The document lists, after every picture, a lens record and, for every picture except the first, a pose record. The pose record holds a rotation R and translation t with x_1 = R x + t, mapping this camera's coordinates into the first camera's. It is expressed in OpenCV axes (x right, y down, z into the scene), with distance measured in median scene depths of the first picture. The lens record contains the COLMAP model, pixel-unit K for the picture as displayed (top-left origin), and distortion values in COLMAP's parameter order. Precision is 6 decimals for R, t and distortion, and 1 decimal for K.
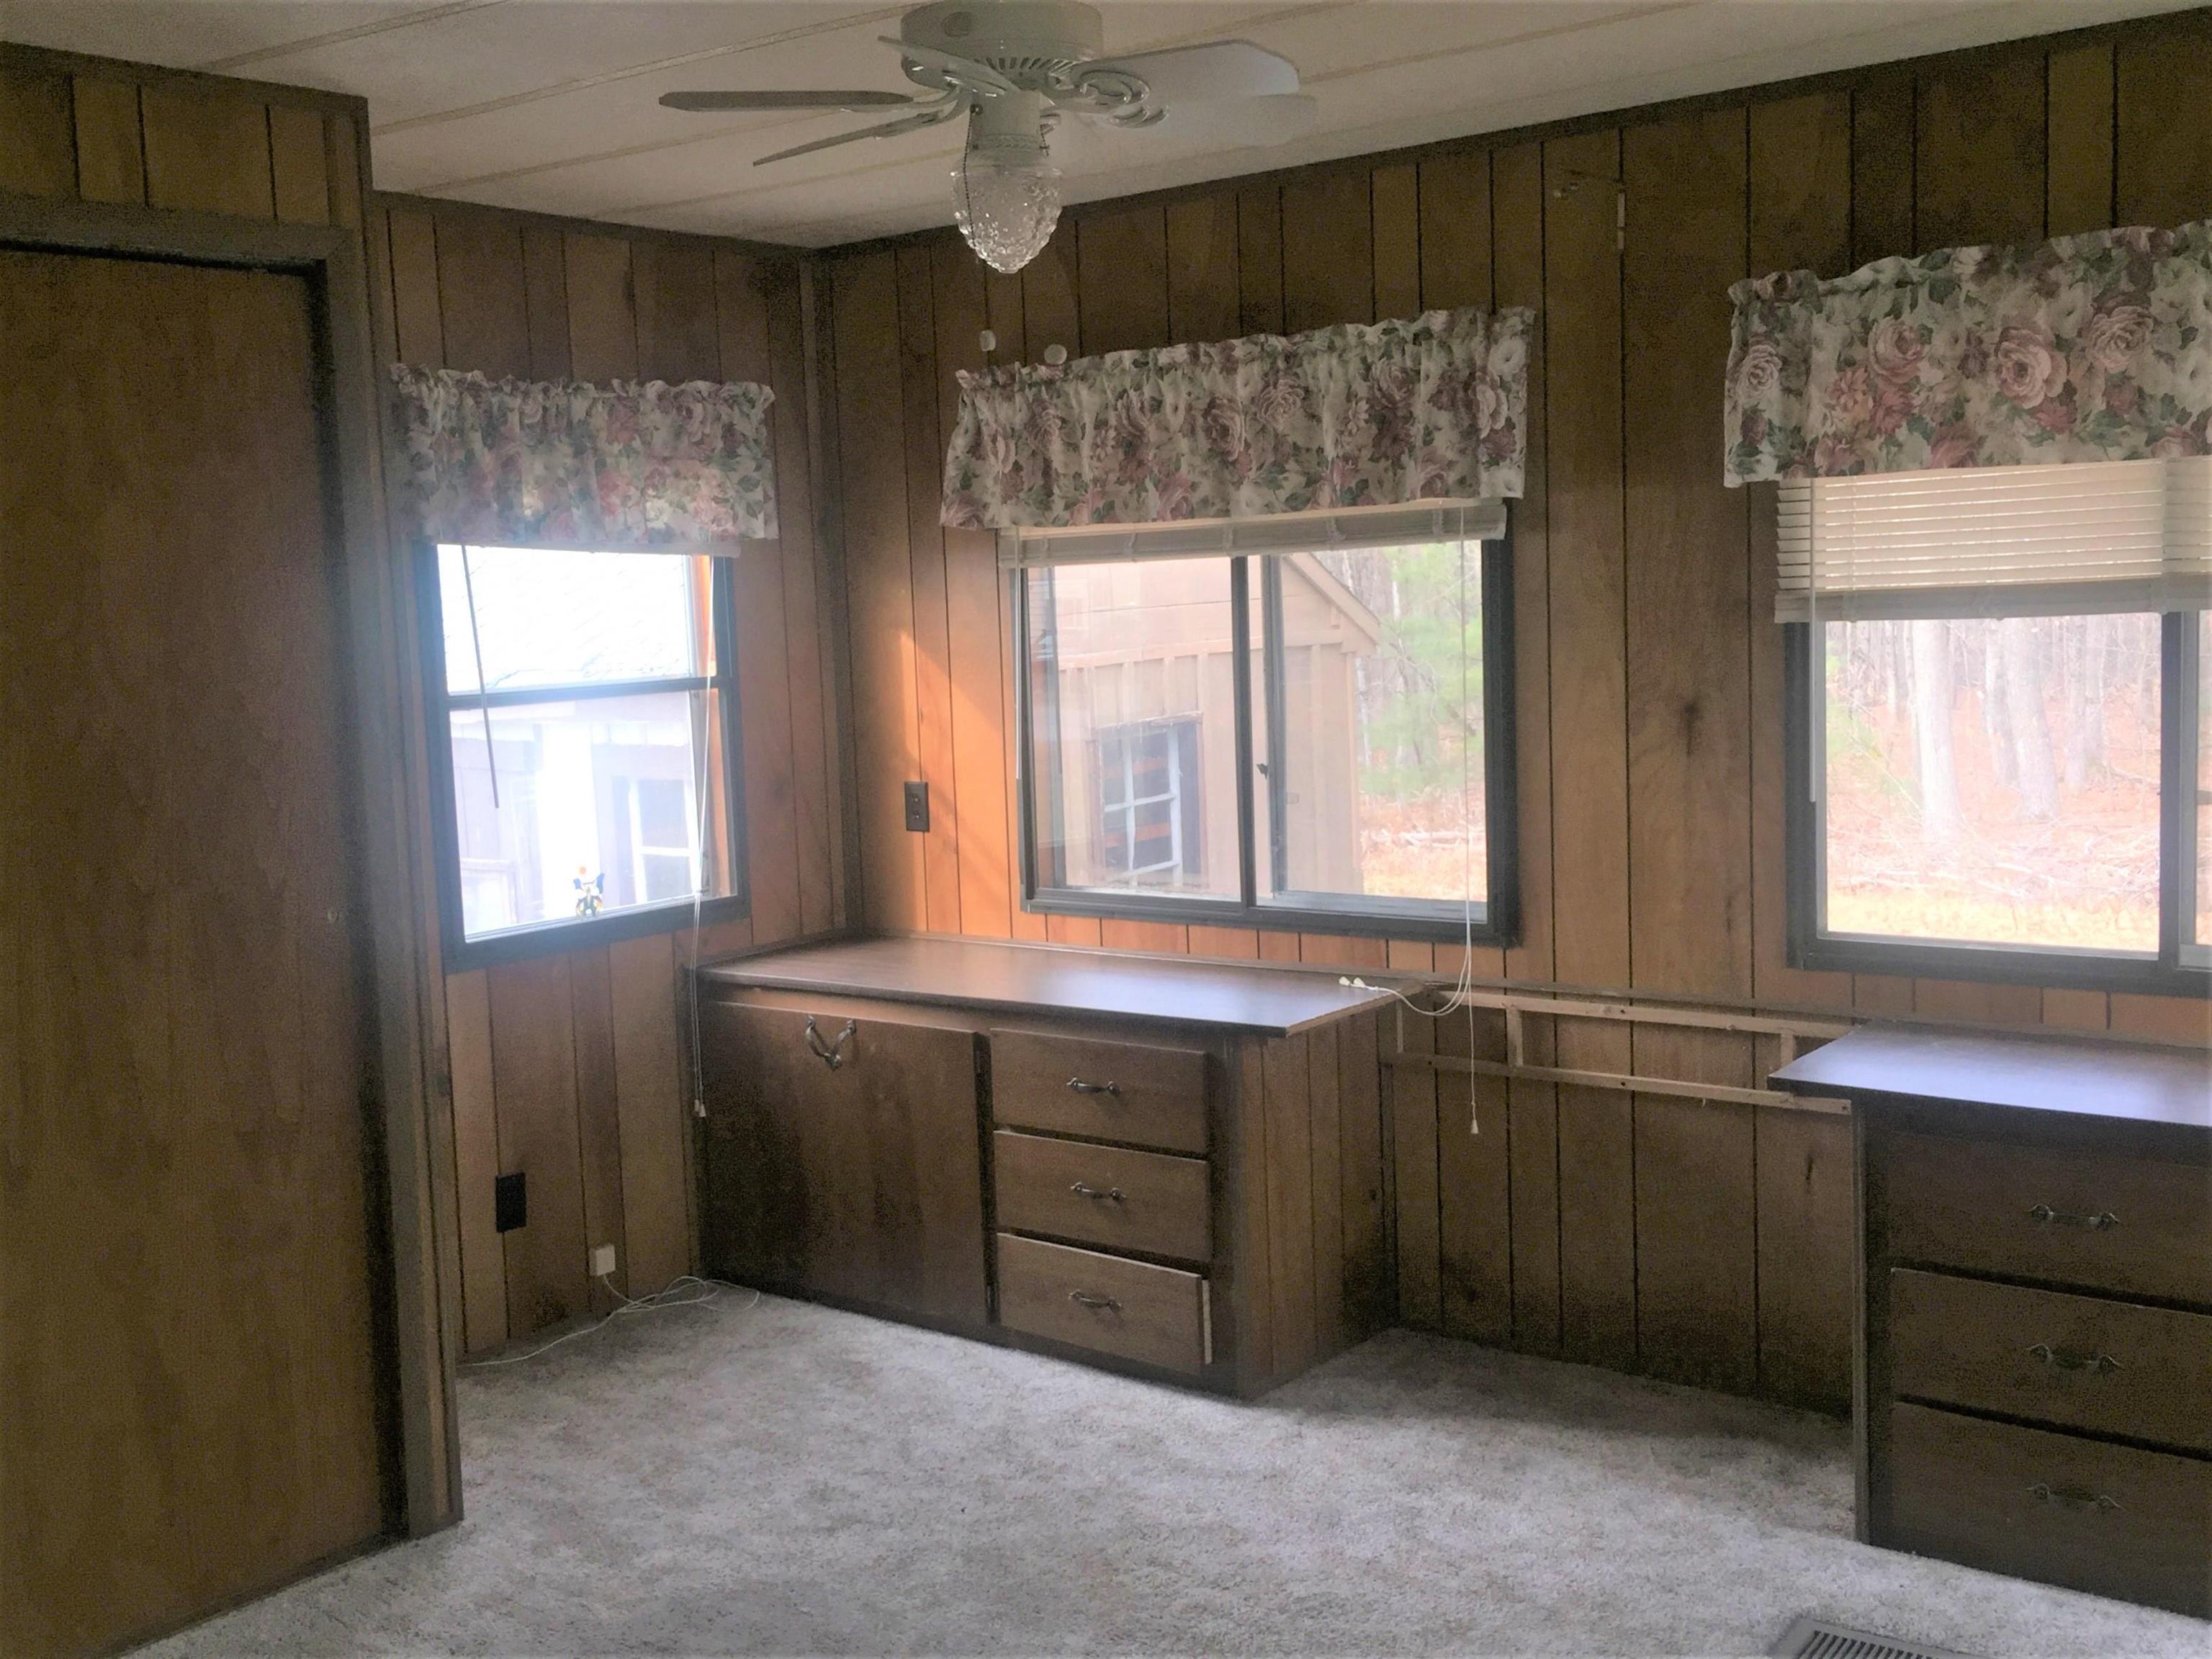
lens RADIAL K [[2317.5, 0, 1110.2], [0, 2317.5, 833.7], [0, 0, 1]] dist [0.092534, -0.160926]
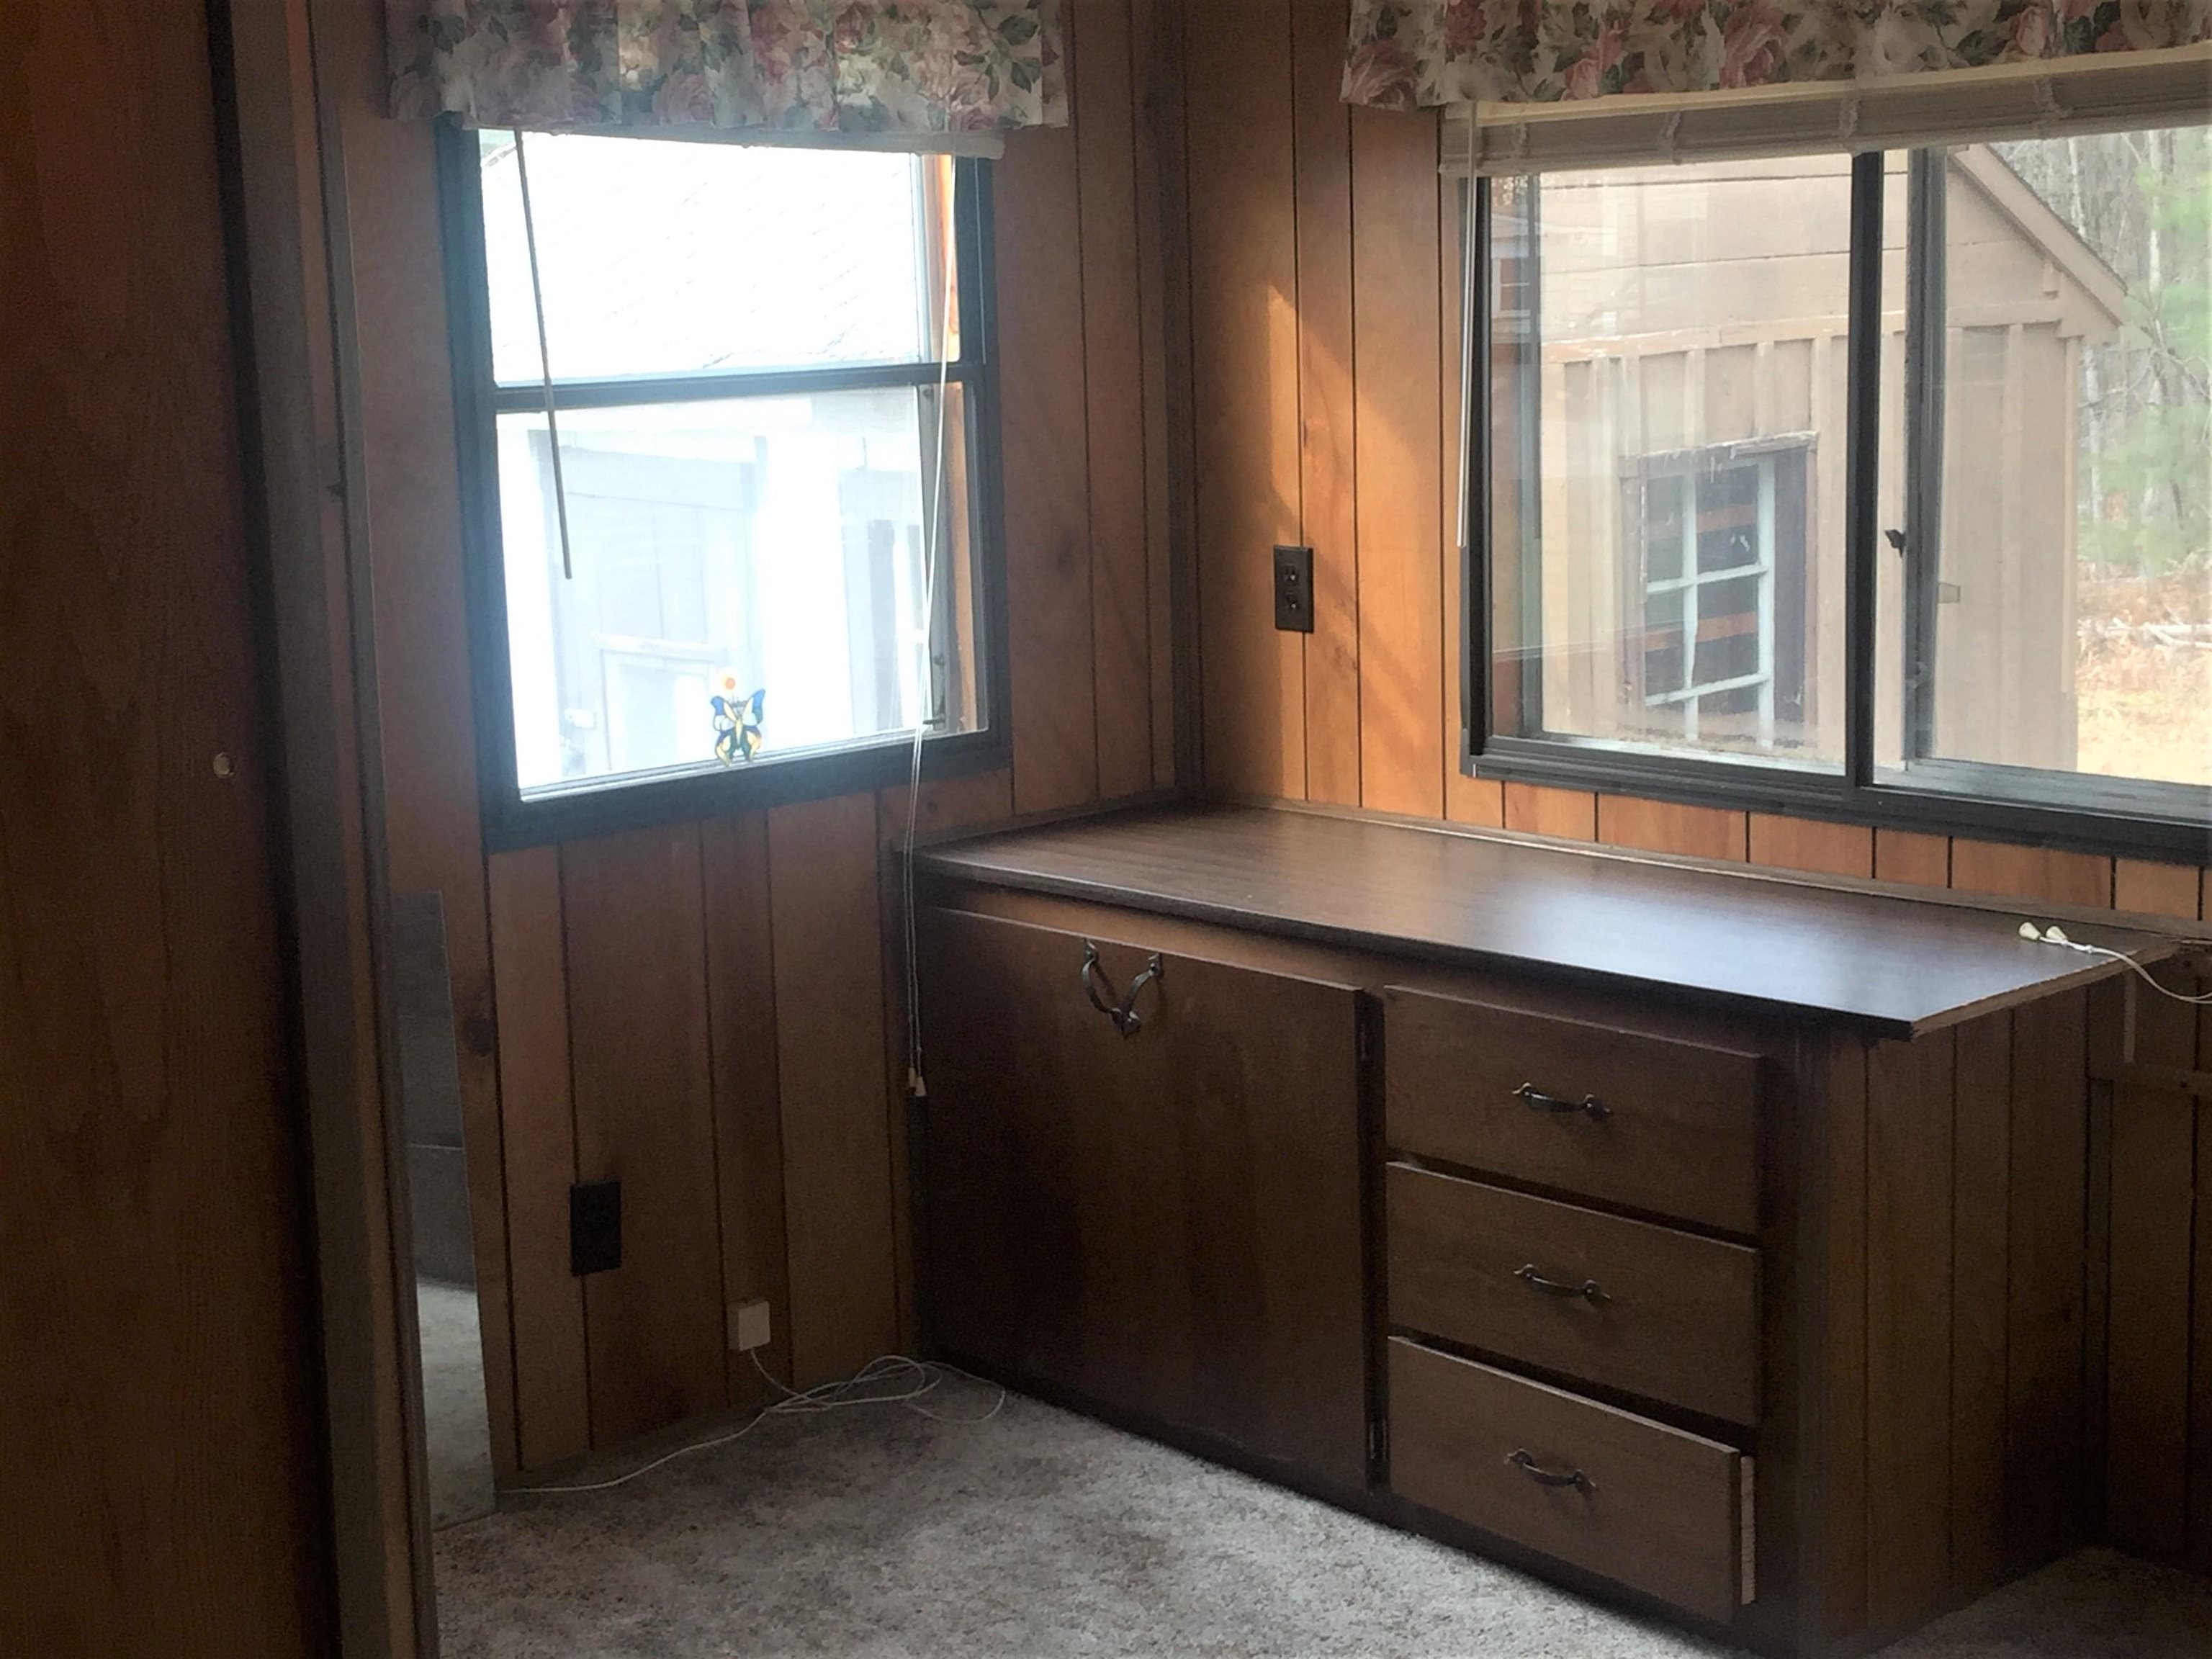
lens RADIAL K [[3376.1, 0, 1106.0], [0, 3376.1, 829.5], [0, 0, 1]] dist [0.066186, 0.001942]
pose [[0.985036, 0.036925, -0.168349, 0.019290], [-0.025589, 0.997287, 0.069014, -0.010211], [0.170441, -0.063674, 0.983309, 0.168141]]
